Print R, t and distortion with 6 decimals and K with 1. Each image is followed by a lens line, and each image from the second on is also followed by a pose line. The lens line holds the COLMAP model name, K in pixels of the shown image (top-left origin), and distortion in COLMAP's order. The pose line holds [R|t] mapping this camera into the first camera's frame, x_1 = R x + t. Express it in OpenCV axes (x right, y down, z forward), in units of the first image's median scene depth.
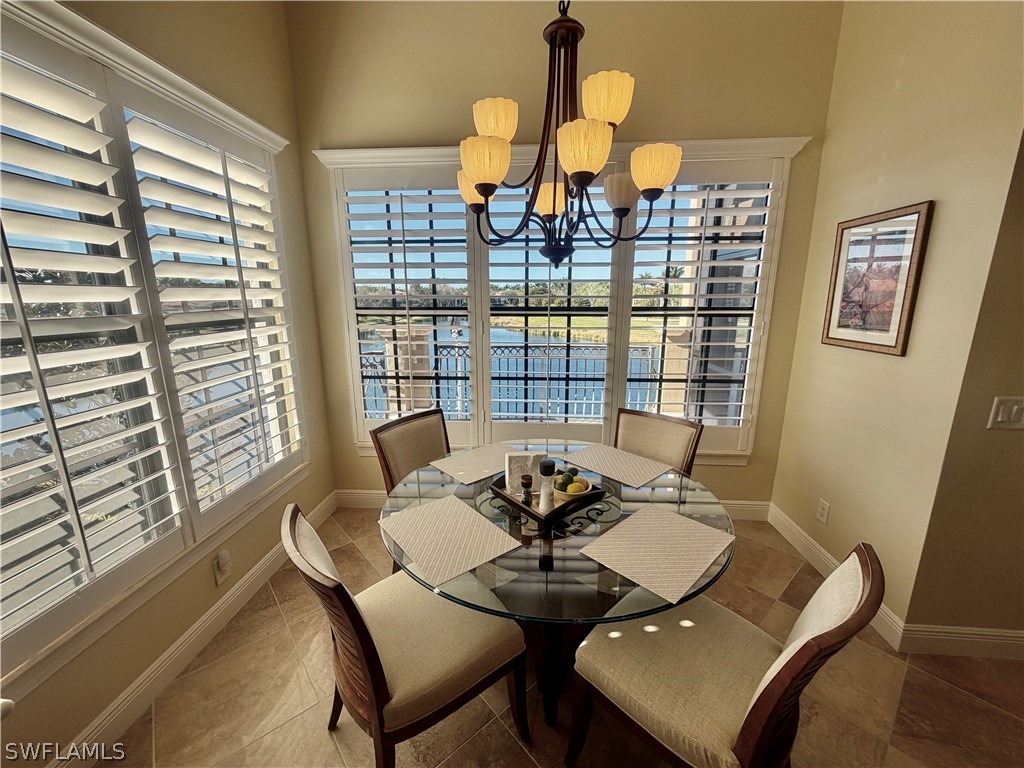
lens RADIAL K [[410.8, 0, 512.0], [0, 410.8, 386.6], [0, 0, 1]] dist [-0.002070, -0.000248]
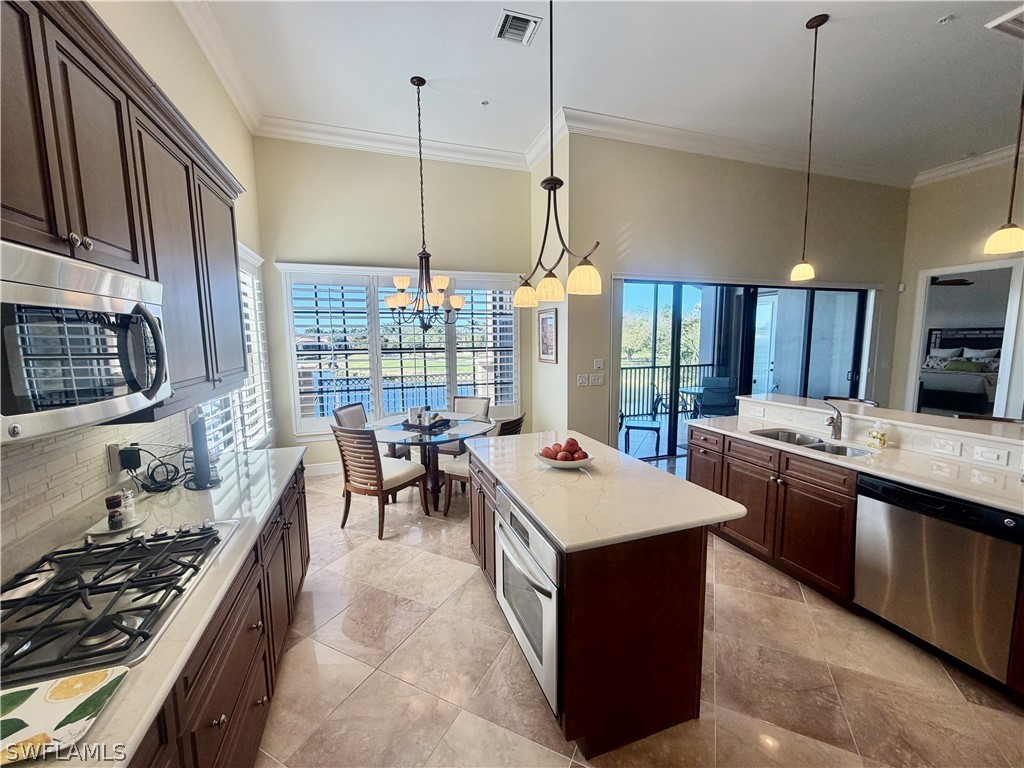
lens RADIAL K [[410.8, 0, 515.7], [0, 410.8, 388.8], [0, 0, 1]] dist [-0.002070, -0.000248]
pose [[0.919150, -0.054782, 0.390080, -0.238135], [0.092448, 0.992624, -0.078432, 0.193118], [-0.382906, 0.108153, 0.917434, -0.936617]]
